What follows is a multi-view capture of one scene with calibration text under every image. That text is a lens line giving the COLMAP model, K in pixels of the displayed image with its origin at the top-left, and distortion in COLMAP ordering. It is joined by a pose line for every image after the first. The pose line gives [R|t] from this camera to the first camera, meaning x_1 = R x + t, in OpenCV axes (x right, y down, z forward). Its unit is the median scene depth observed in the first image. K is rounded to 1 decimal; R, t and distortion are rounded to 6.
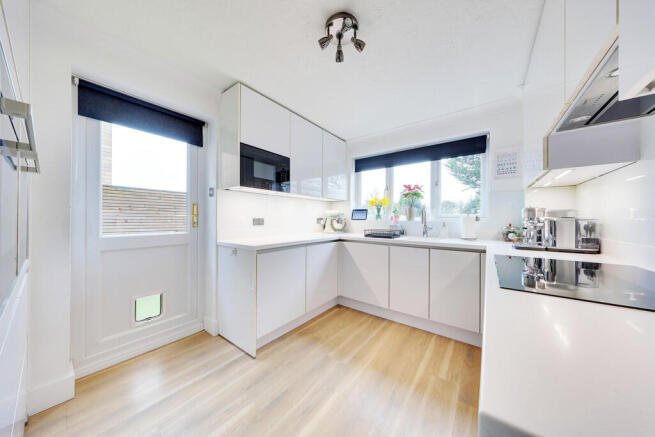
lens RADIAL K [[214.3, 0, 326.2], [0, 214.3, 219.3], [0, 0, 1]] dist [0.000505, -0.000287]
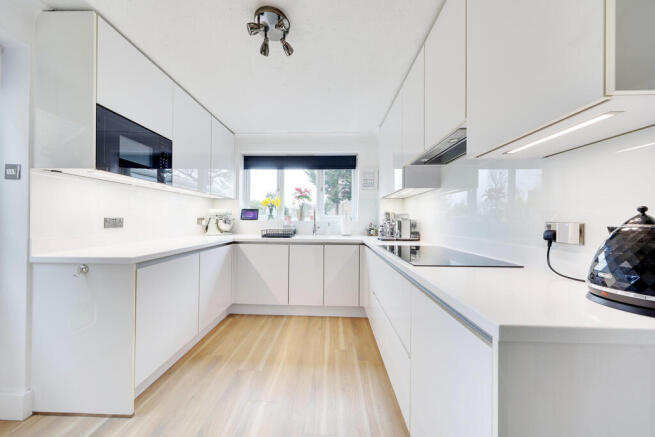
lens RADIAL K [[214.3, 0, 327.0], [0, 214.3, 219.3], [0, 0, 1]] dist [0.000505, -0.000287]
pose [[0.811071, 0.002391, 0.584943, -0.188406], [-0.003487, 0.999994, 0.000748, -0.003544], [-0.584937, -0.002647, 0.811074, 0.042073]]
